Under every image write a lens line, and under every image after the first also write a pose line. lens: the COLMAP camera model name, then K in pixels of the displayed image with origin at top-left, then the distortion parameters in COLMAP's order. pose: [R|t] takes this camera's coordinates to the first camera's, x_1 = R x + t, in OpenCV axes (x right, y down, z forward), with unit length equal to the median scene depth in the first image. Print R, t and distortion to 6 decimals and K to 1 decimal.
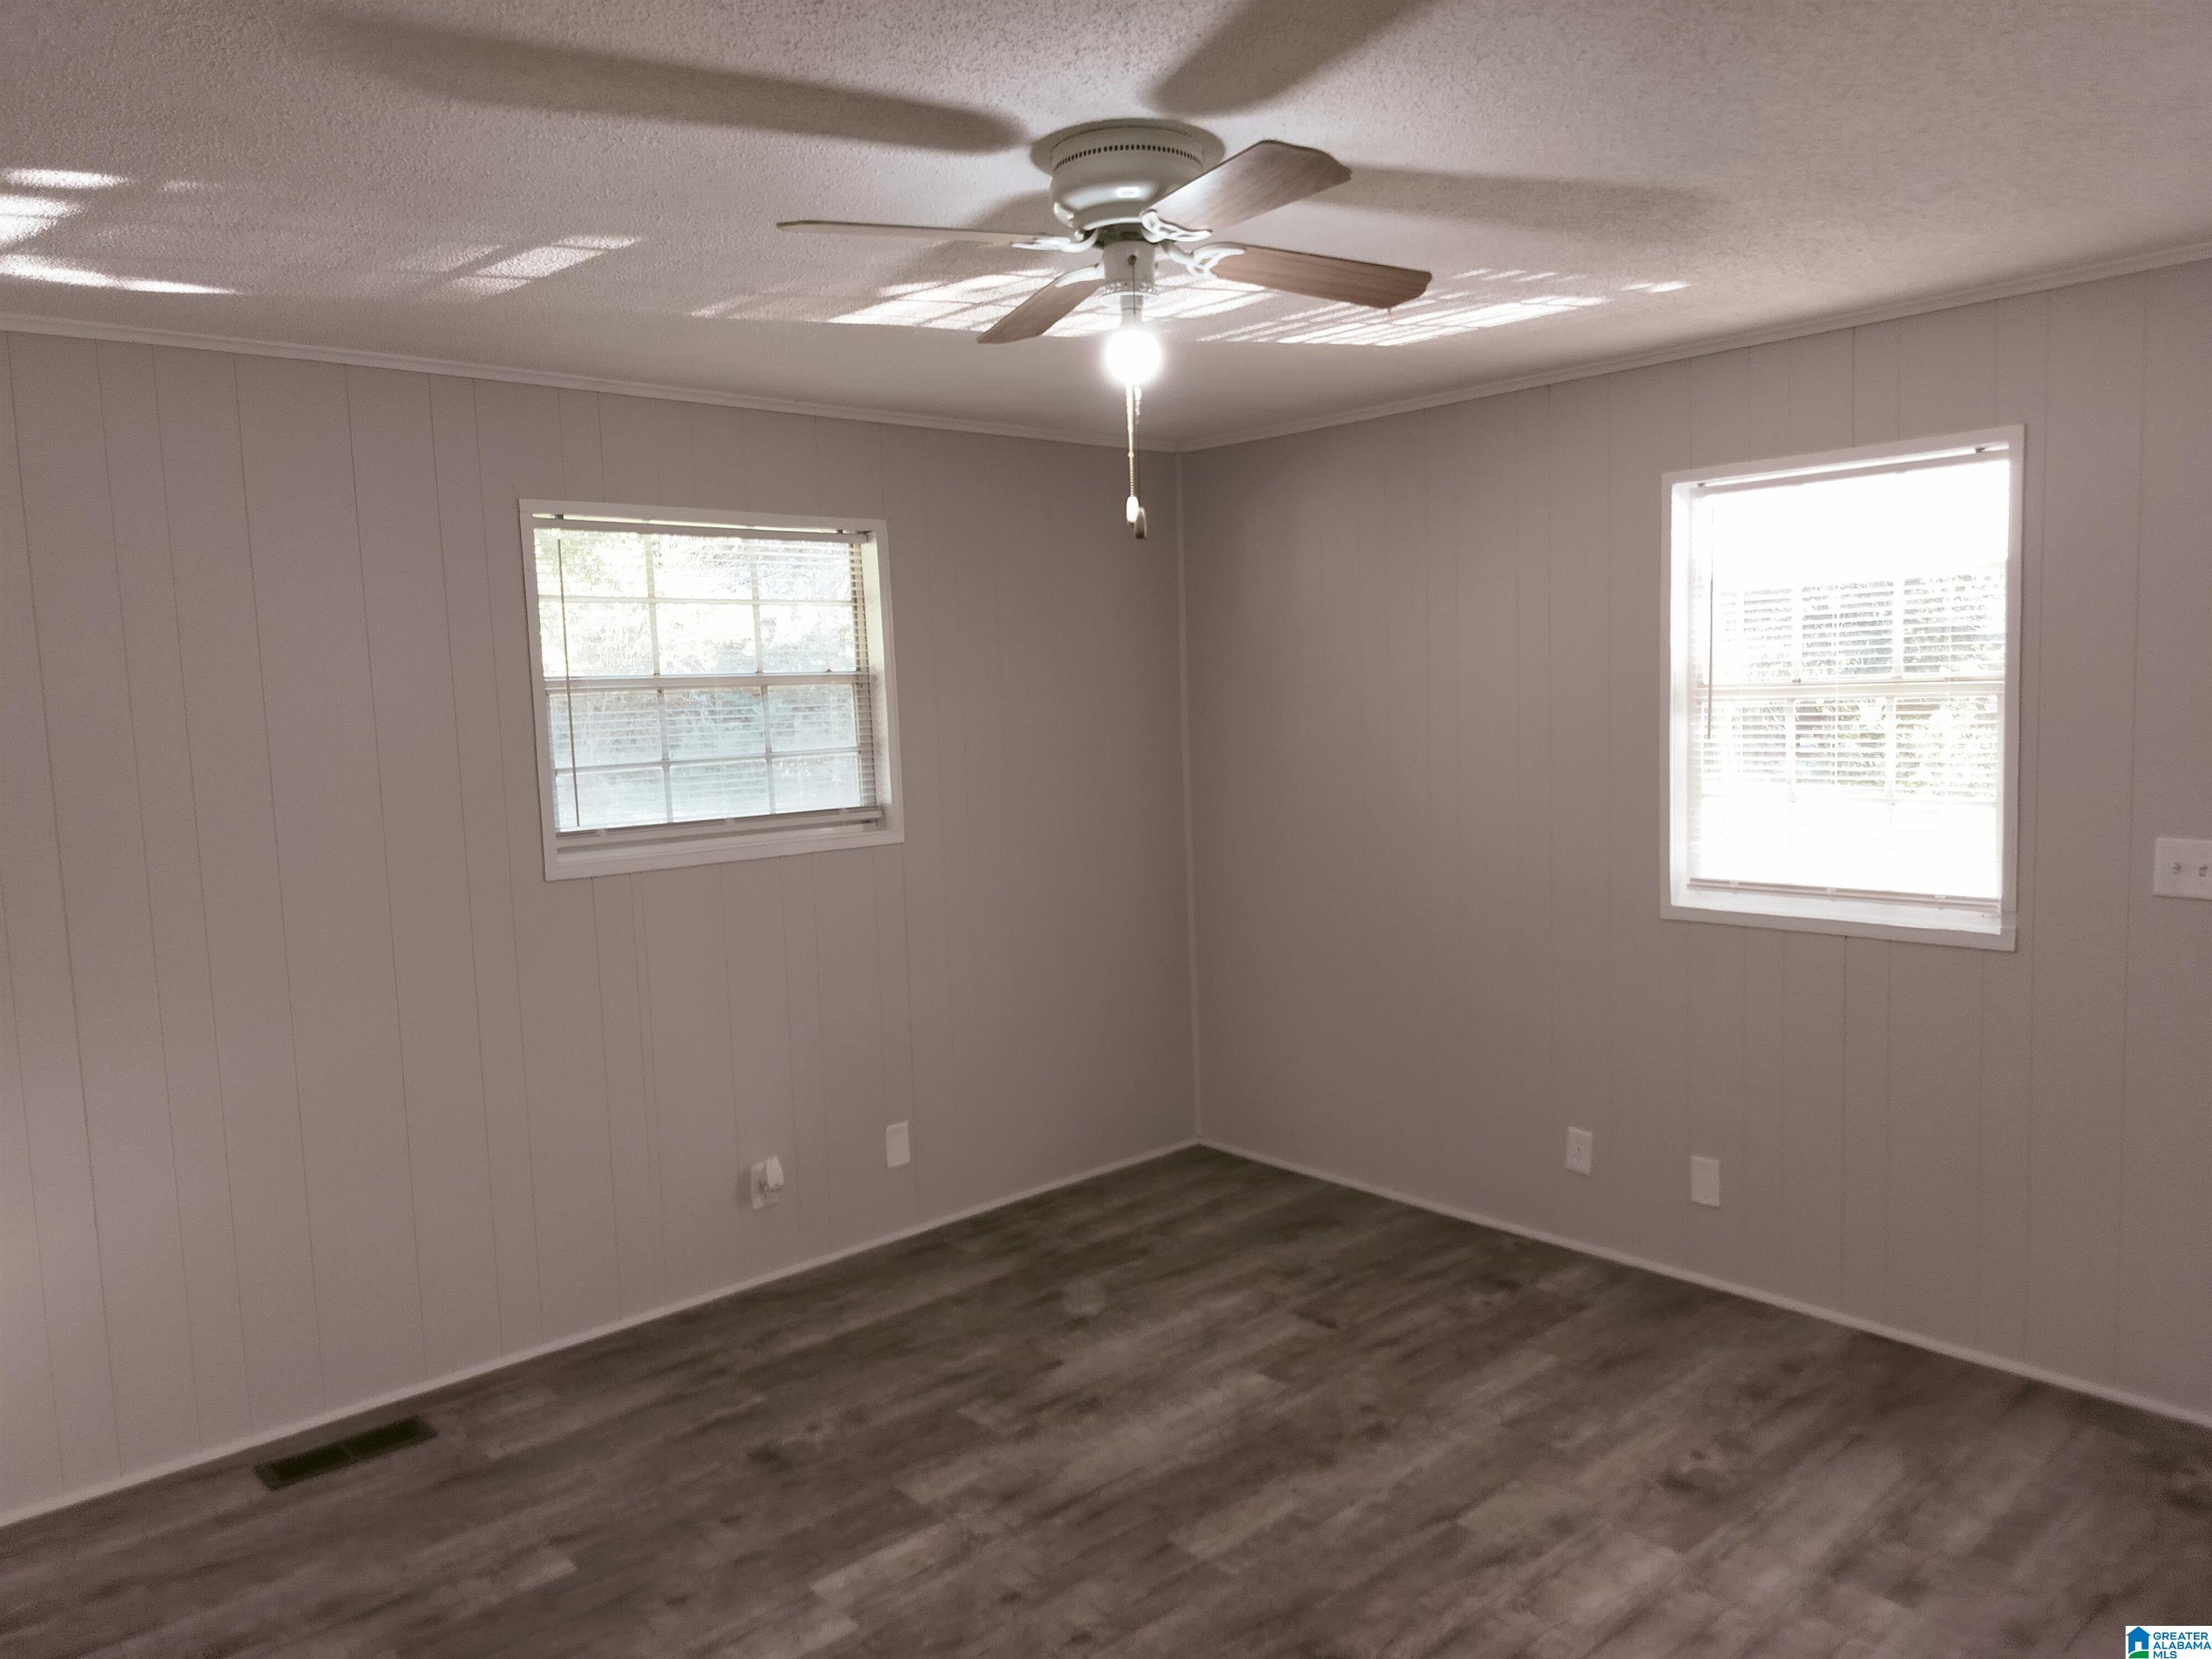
lens RADIAL K [[1554.3, 0, 1087.3], [0, 1554.3, 822.2], [0, 0, 1]] dist [0.054606, -0.052841]
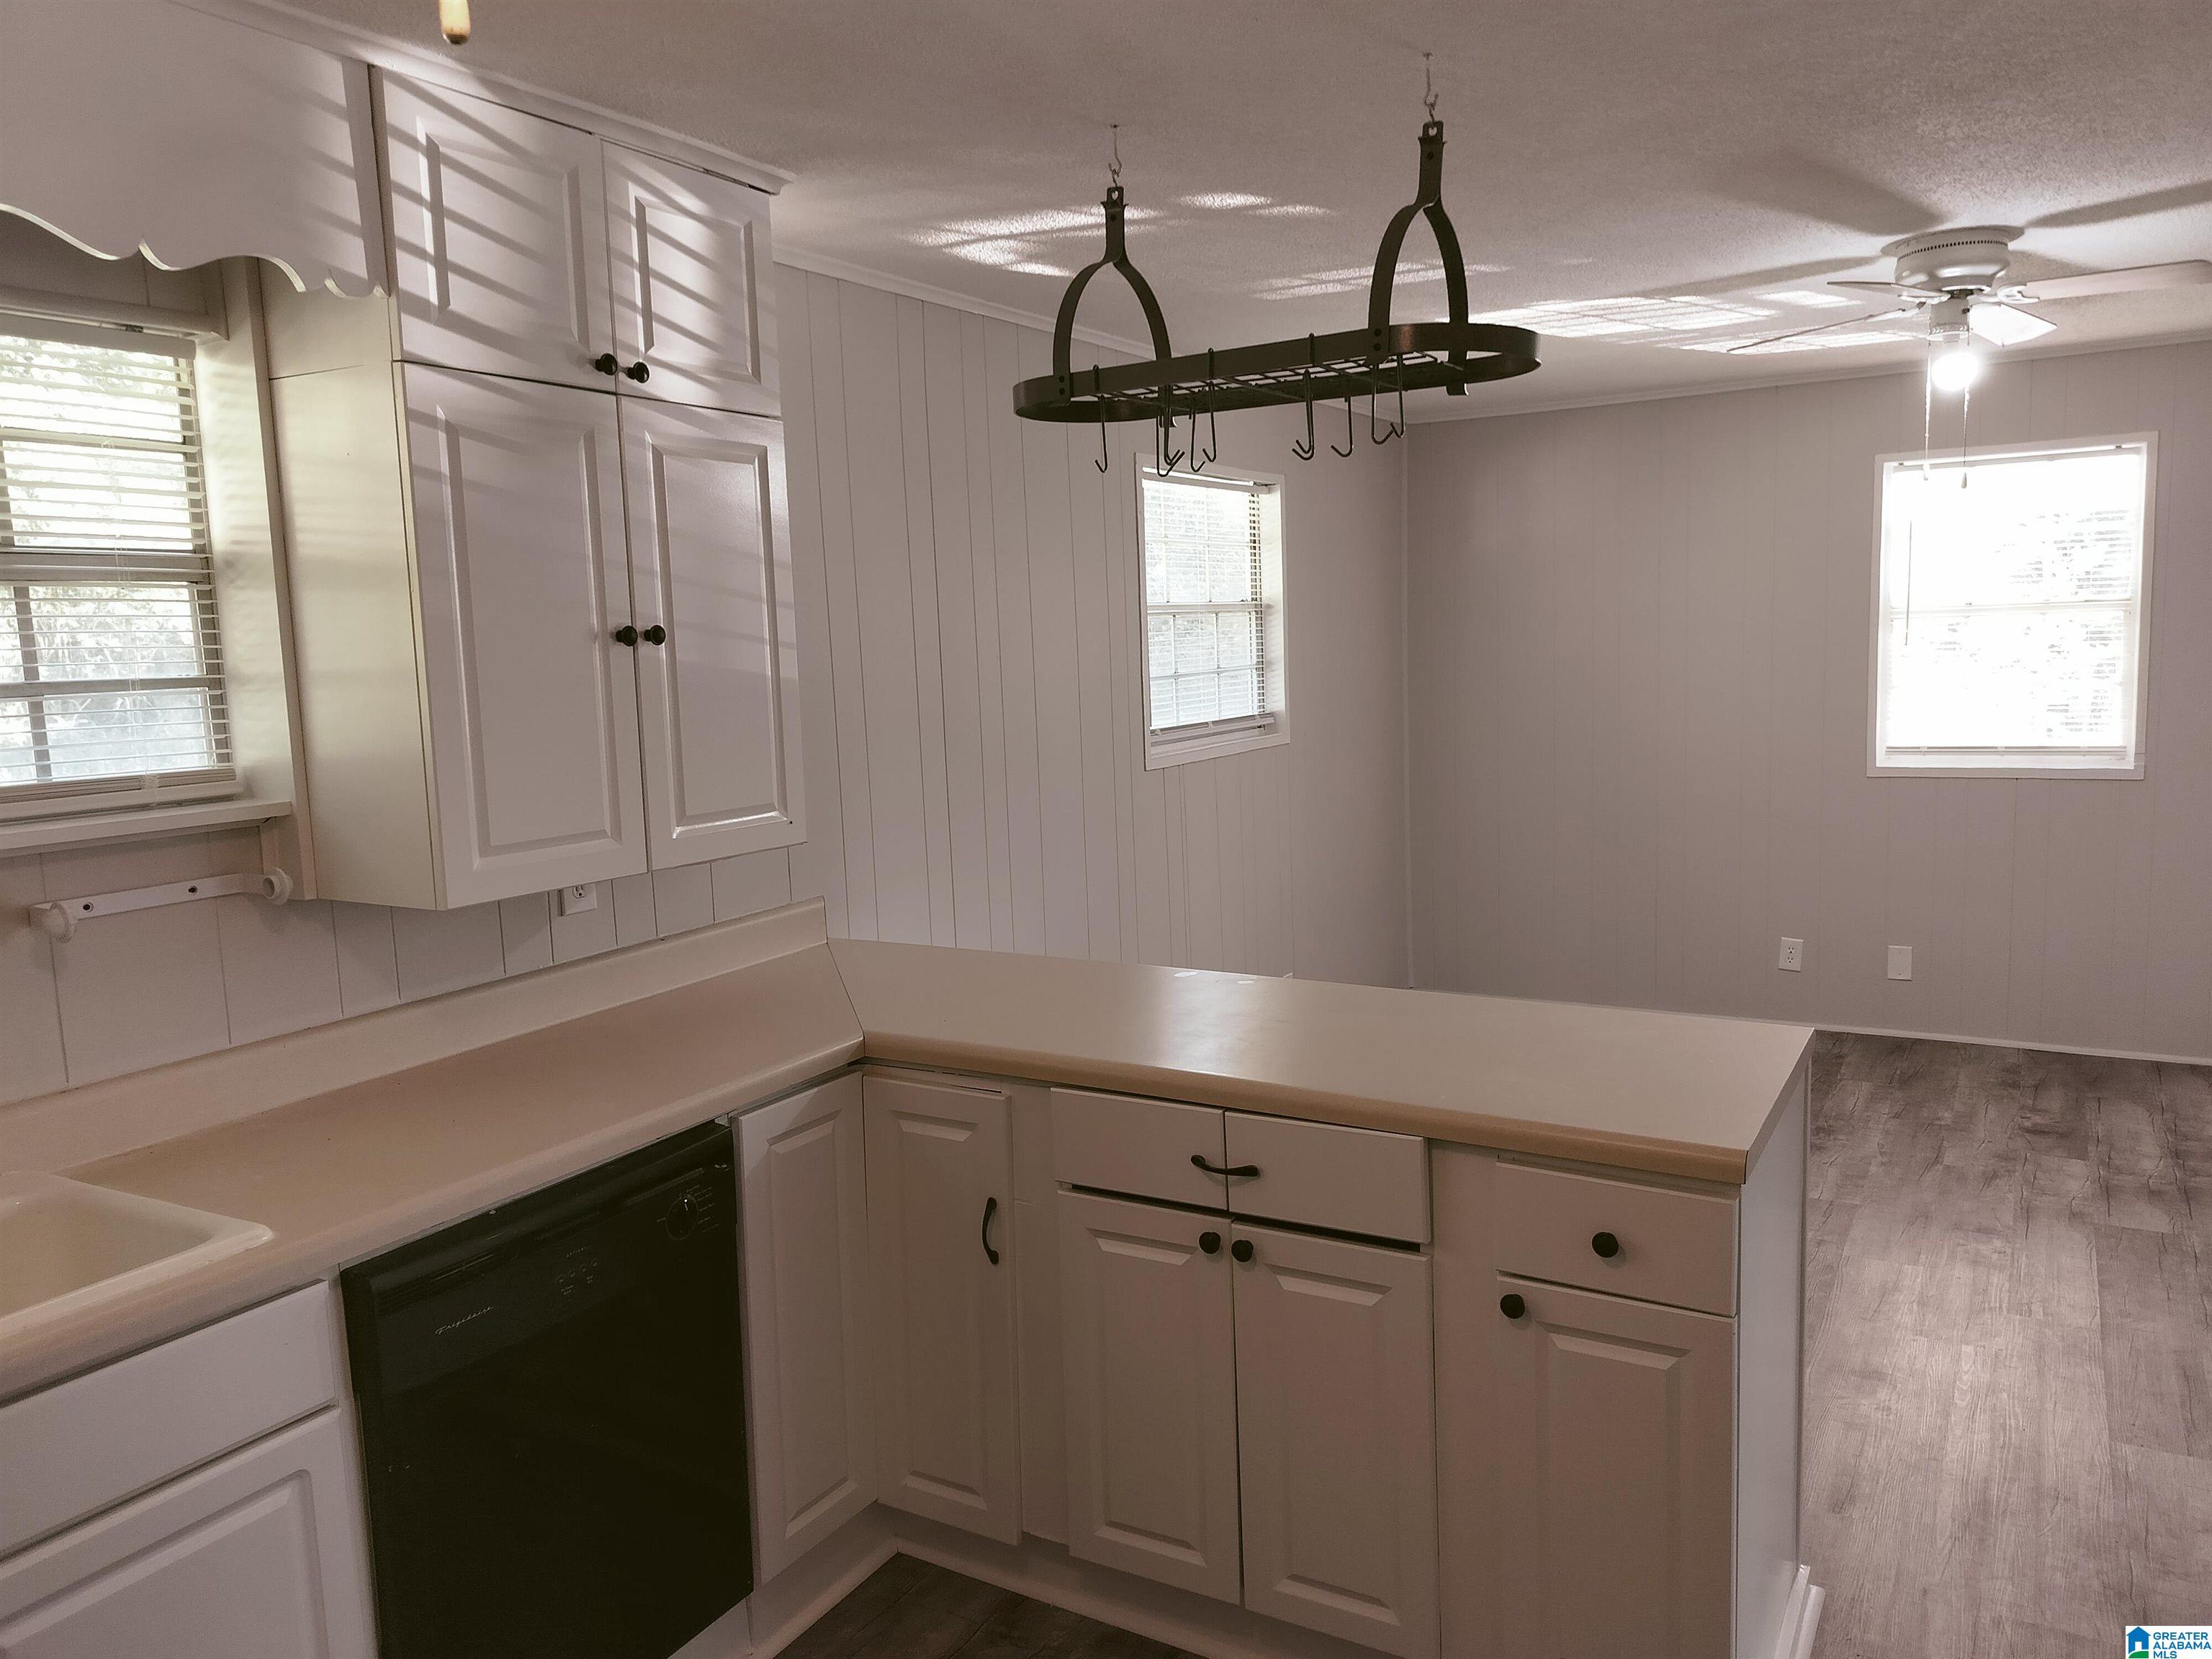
lens RADIAL K [[1554.3, 0, 1129.3], [0, 1554.3, 816.0], [0, 0, 1]] dist [0.054606, -0.052841]
pose [[0.954682, -0.039352, 0.295013, -0.712443], [0.033092, 0.999109, 0.026185, 0.040602], [-0.295781, -0.015236, 0.955134, -0.144171]]
